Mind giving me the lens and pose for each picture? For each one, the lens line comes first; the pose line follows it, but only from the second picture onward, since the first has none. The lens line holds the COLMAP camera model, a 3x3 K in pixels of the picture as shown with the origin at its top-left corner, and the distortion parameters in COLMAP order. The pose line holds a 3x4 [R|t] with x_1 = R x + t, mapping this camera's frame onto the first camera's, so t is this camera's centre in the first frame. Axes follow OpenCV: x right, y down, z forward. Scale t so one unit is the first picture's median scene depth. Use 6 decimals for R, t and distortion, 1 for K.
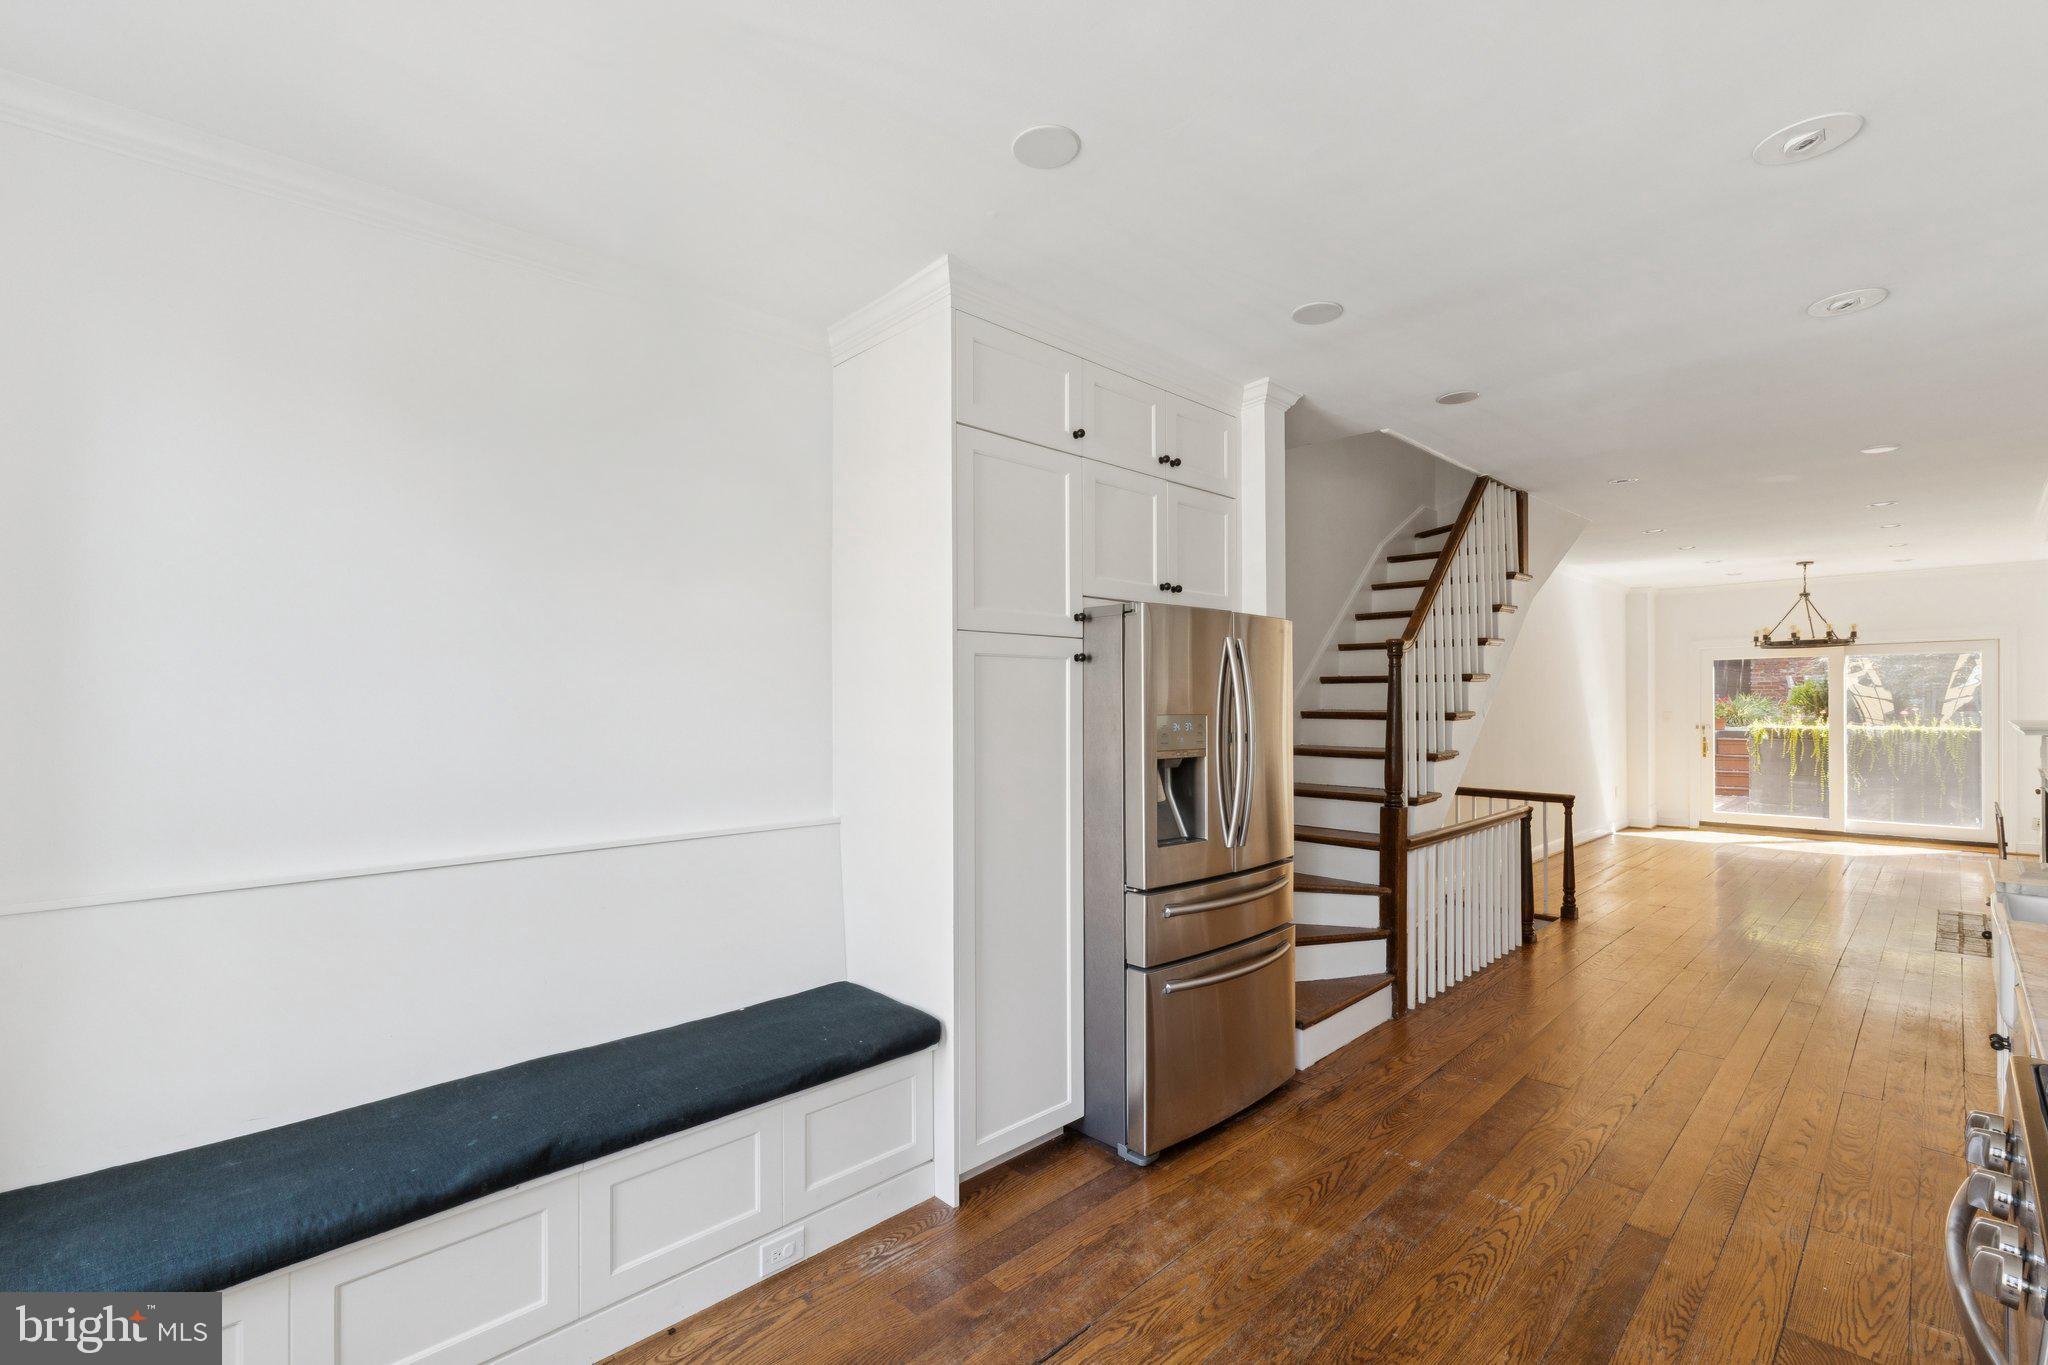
lens RADIAL K [[885.7, 0, 1038.0], [0, 885.7, 695.0], [0, 0, 1]] dist [-0.000643, -0.000184]
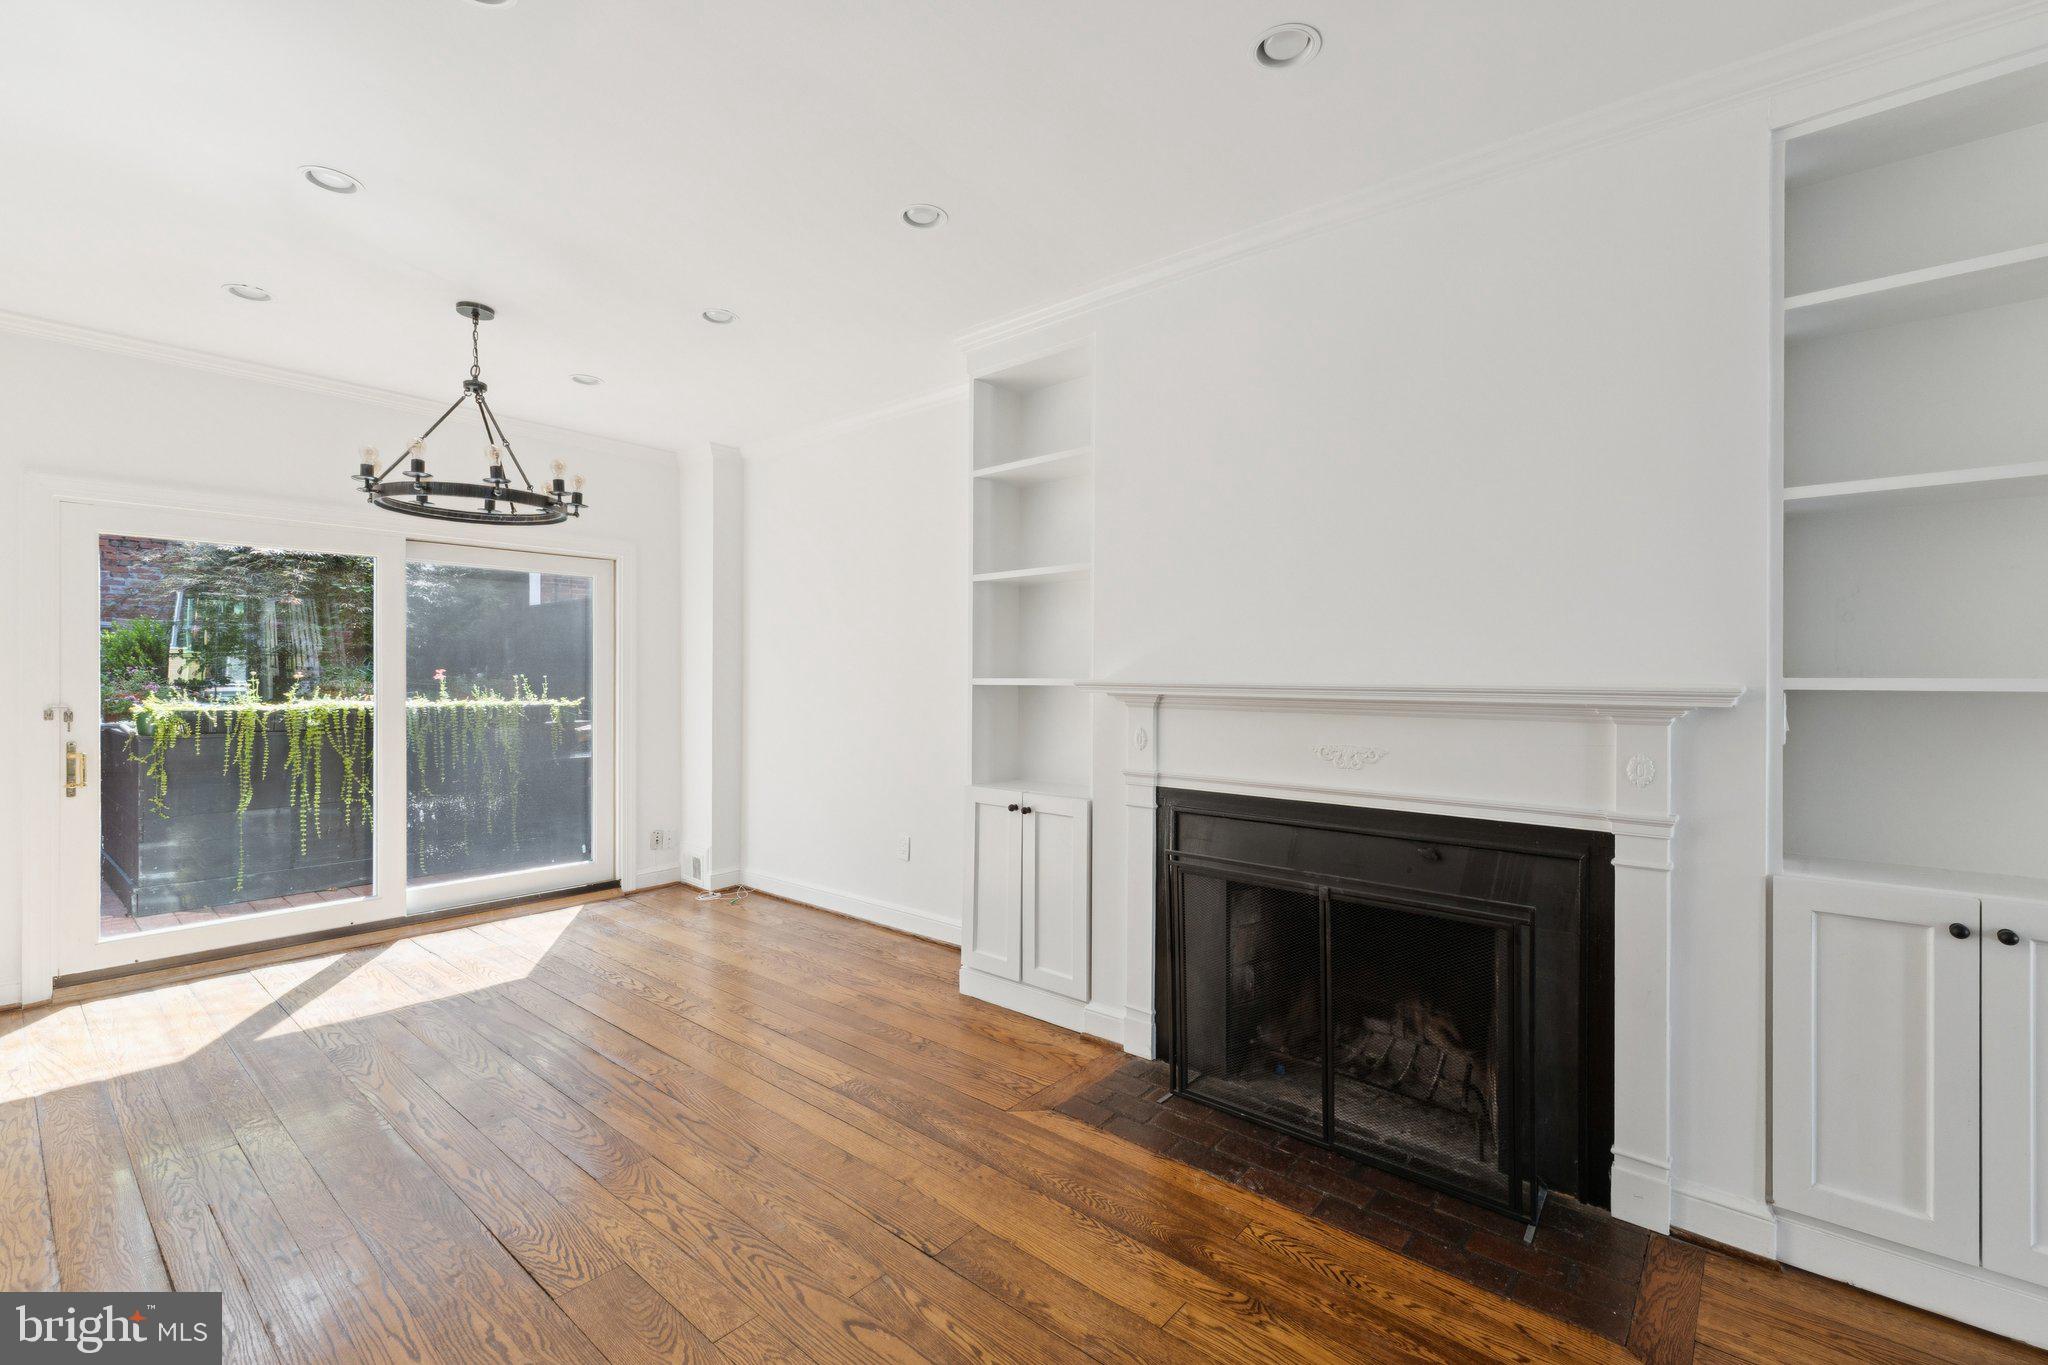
lens RADIAL K [[885.7, 0, 1042.4], [0, 885.7, 683.0], [0, 0, 1]] dist [-0.000643, -0.000184]
pose [[-0.100961, -0.000541, 0.994890, 0.394182], [-0.015074, 0.999886, -0.000986, 0.020157], [-0.994776, -0.015096, -0.100957, 0.714764]]
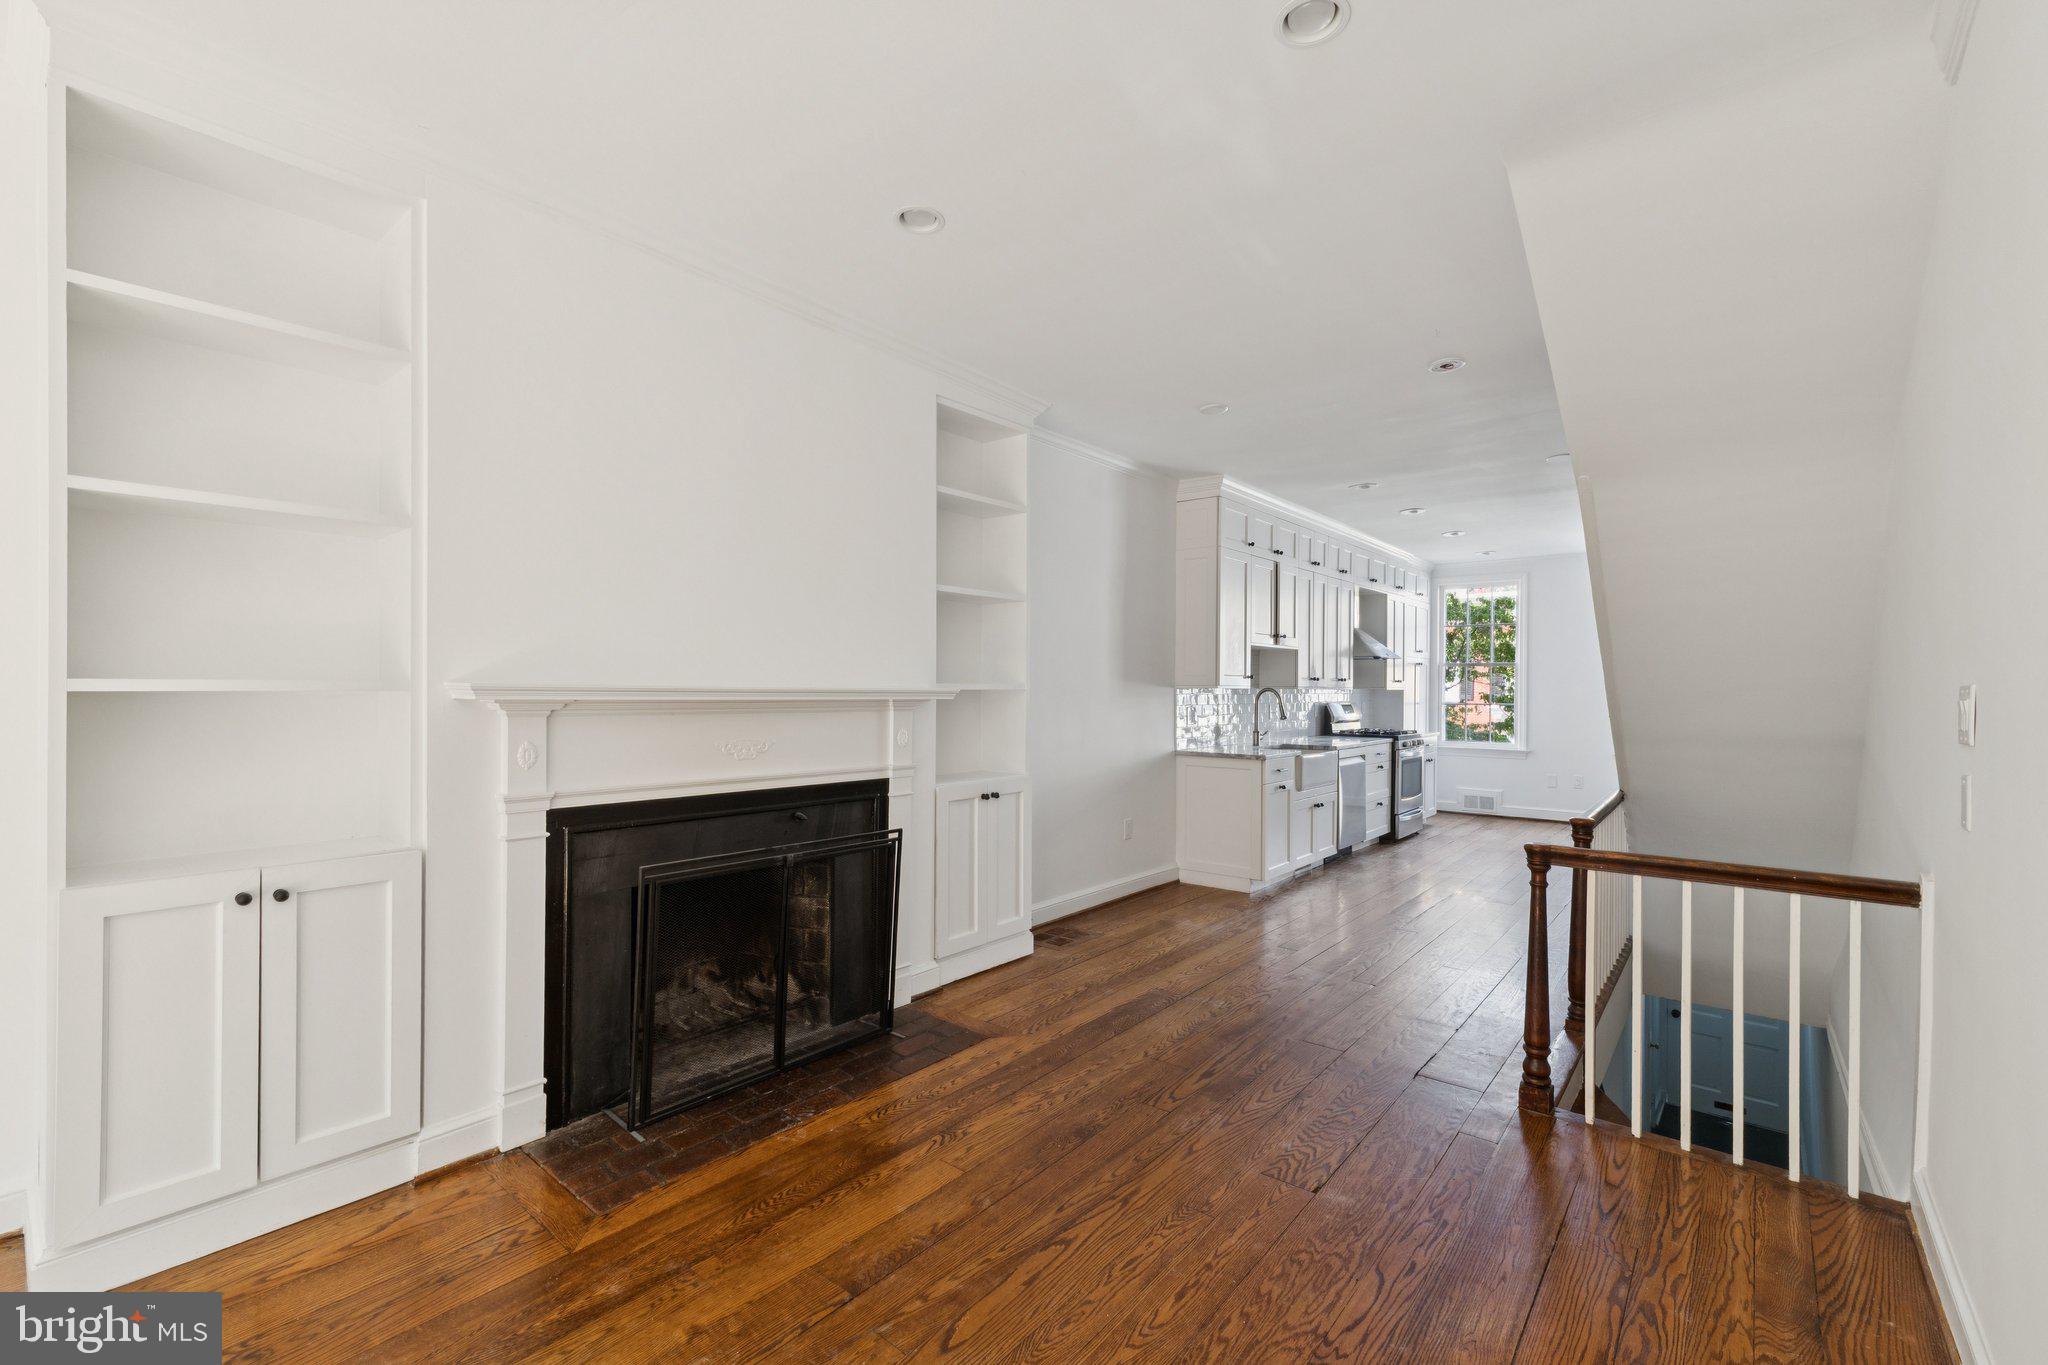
lens RADIAL K [[885.7, 0, 1016.0], [0, 885.7, 681.5], [0, 0, 1]] dist [-0.000643, -0.000184]
pose [[-0.994221, -0.006559, -0.107148, 0.539743], [-0.005443, 0.999928, -0.010708, 0.019635], [0.107210, -0.010063, -0.994185, 0.867157]]
